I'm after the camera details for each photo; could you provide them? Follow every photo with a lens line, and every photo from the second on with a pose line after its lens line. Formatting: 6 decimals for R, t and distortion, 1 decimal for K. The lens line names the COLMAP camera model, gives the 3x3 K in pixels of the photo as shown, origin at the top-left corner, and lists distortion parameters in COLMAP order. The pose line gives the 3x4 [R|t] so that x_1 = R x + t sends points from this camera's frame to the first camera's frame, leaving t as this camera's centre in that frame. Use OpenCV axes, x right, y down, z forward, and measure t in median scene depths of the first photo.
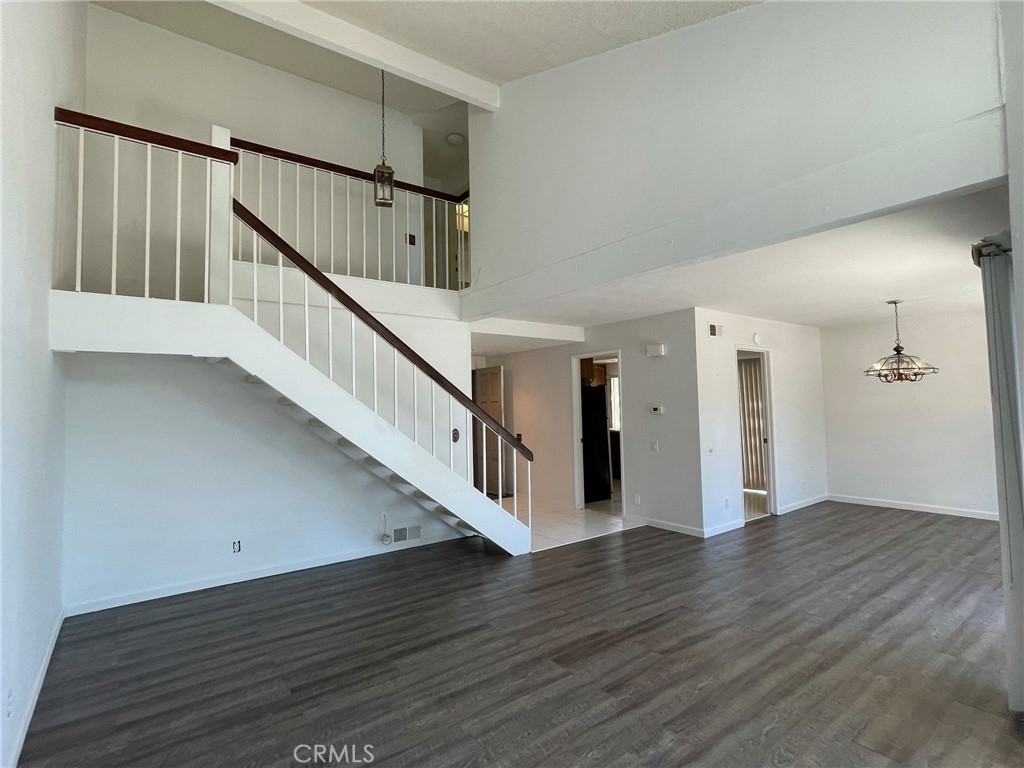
lens RADIAL K [[504.6, 0, 512.0], [0, 504.6, 384.0], [0, 0, 1]] dist [-0.003373, 0.000180]
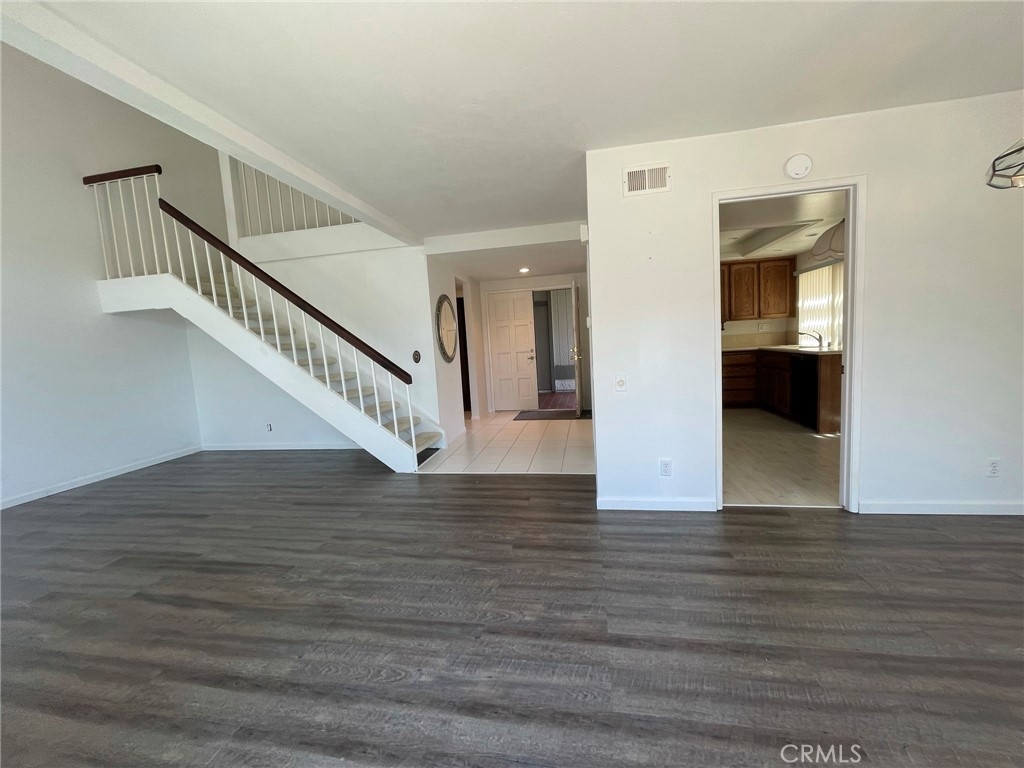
lens RADIAL K [[411.8, 0, 512.0], [0, 411.8, 384.0], [0, 0, 1]] dist [-0.000880, -0.000208]
pose [[0.676023, 0.058270, -0.734573, 1.070040], [0.077323, 0.985756, 0.149355, 0.070046], [0.732813, -0.157767, 0.661887, 0.870230]]
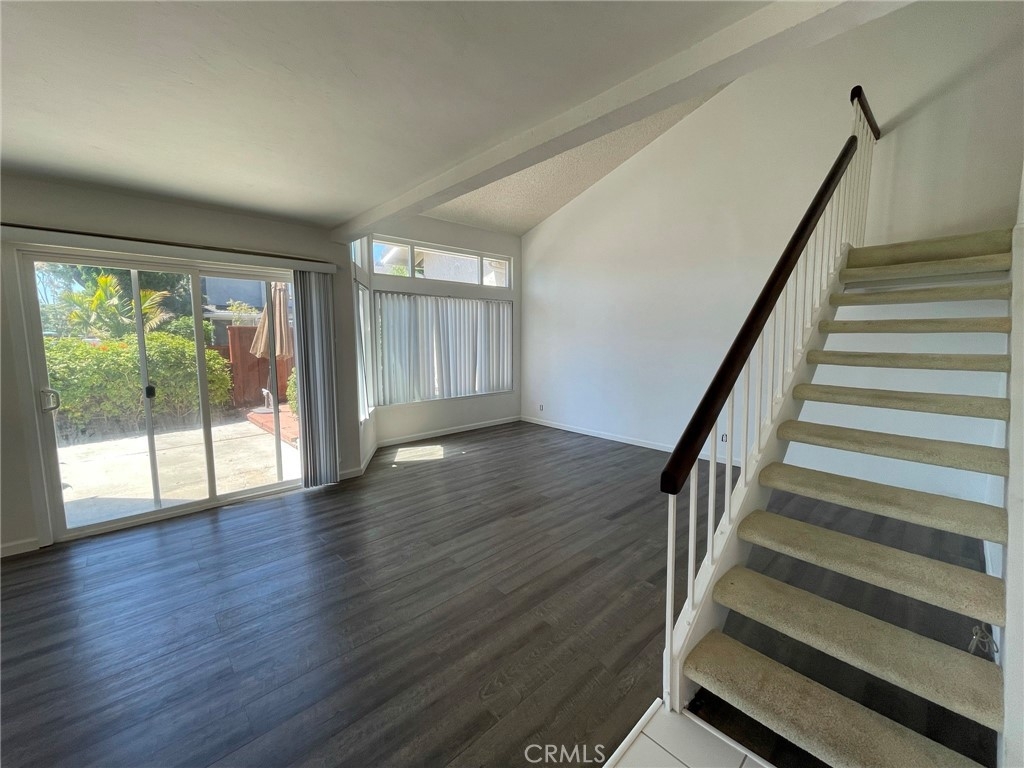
lens RADIAL K [[411.8, 0, 512.0], [0, 411.8, 384.0], [0, 0, 1]] dist [-0.000880, -0.000208]
pose [[-0.994098, 0.033879, -0.103056, 0.258258], [0.026881, 0.997285, 0.068559, 0.071026], [0.105098, 0.065384, -0.992310, 1.816922]]
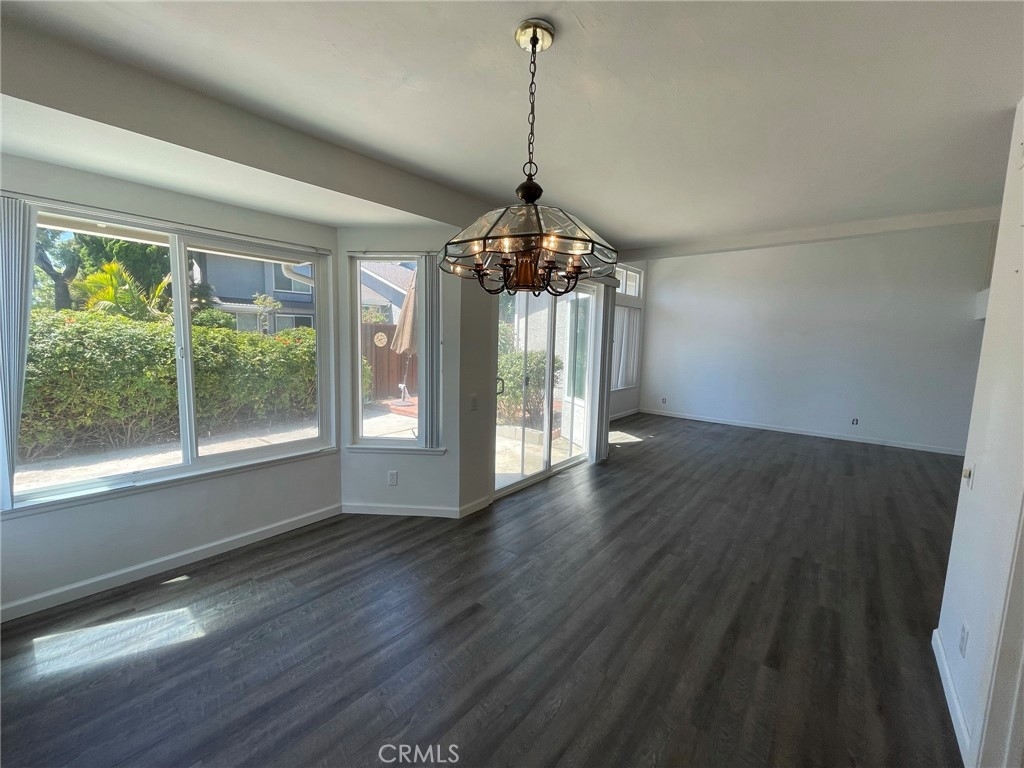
lens RADIAL K [[411.8, 0, 512.0], [0, 411.8, 384.0], [0, 0, 1]] dist [-0.000880, -0.000208]
pose [[-0.971638, 0.026866, -0.234940, 1.281453], [0.009979, 0.997299, 0.072772, 0.053626], [0.236261, 0.068363, -0.969282, 1.919777]]
